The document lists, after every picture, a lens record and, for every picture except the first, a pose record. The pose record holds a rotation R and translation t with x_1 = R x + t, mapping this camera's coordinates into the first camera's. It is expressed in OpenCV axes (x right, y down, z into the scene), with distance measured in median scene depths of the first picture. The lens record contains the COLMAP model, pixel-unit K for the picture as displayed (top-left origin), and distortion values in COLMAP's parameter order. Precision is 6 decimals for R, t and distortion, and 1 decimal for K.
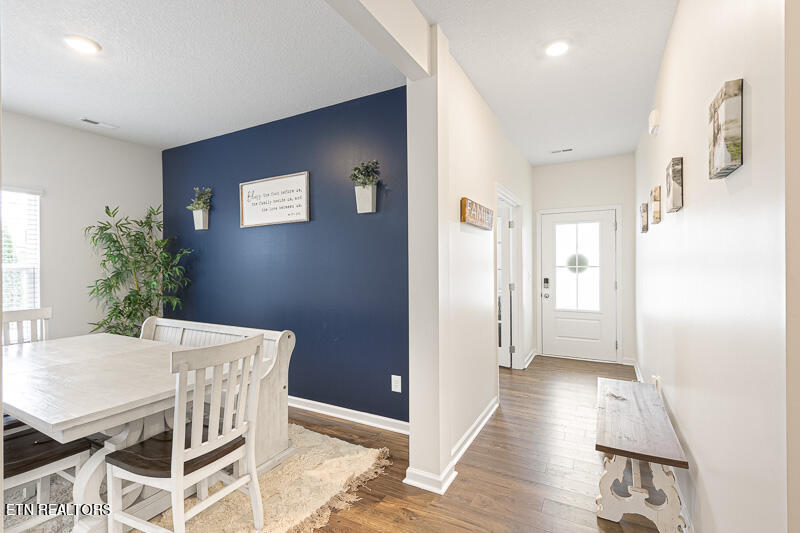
lens RADIAL K [[374.5, 0, 400.0], [0, 374.5, 266.5], [0, 0, 1]] dist [0.016658, 0.000137]
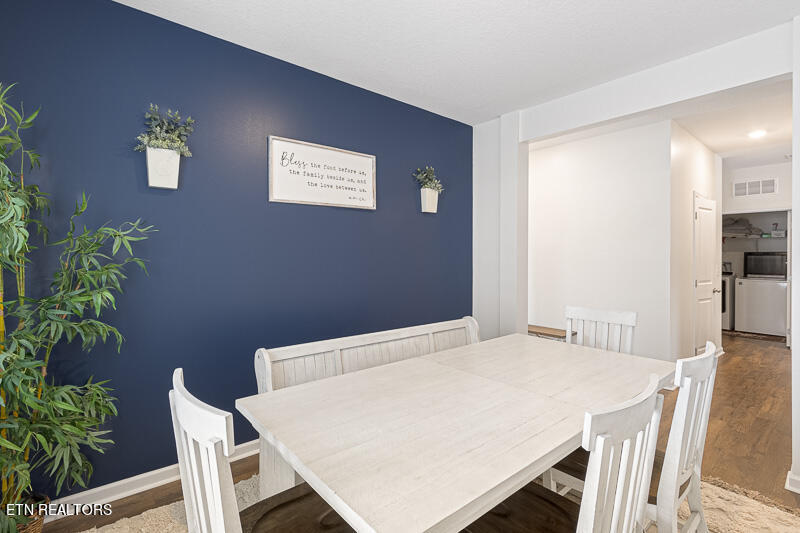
lens RADIAL K [[374.5, 0, 400.0], [0, 374.5, 266.5], [0, 0, 1]] dist [0.016658, 0.000137]
pose [[0.358055, -0.012874, 0.933612, -1.043627], [0.003270, 0.999916, 0.012534, 0.006320], [-0.933695, -0.001435, 0.358067, 0.587101]]
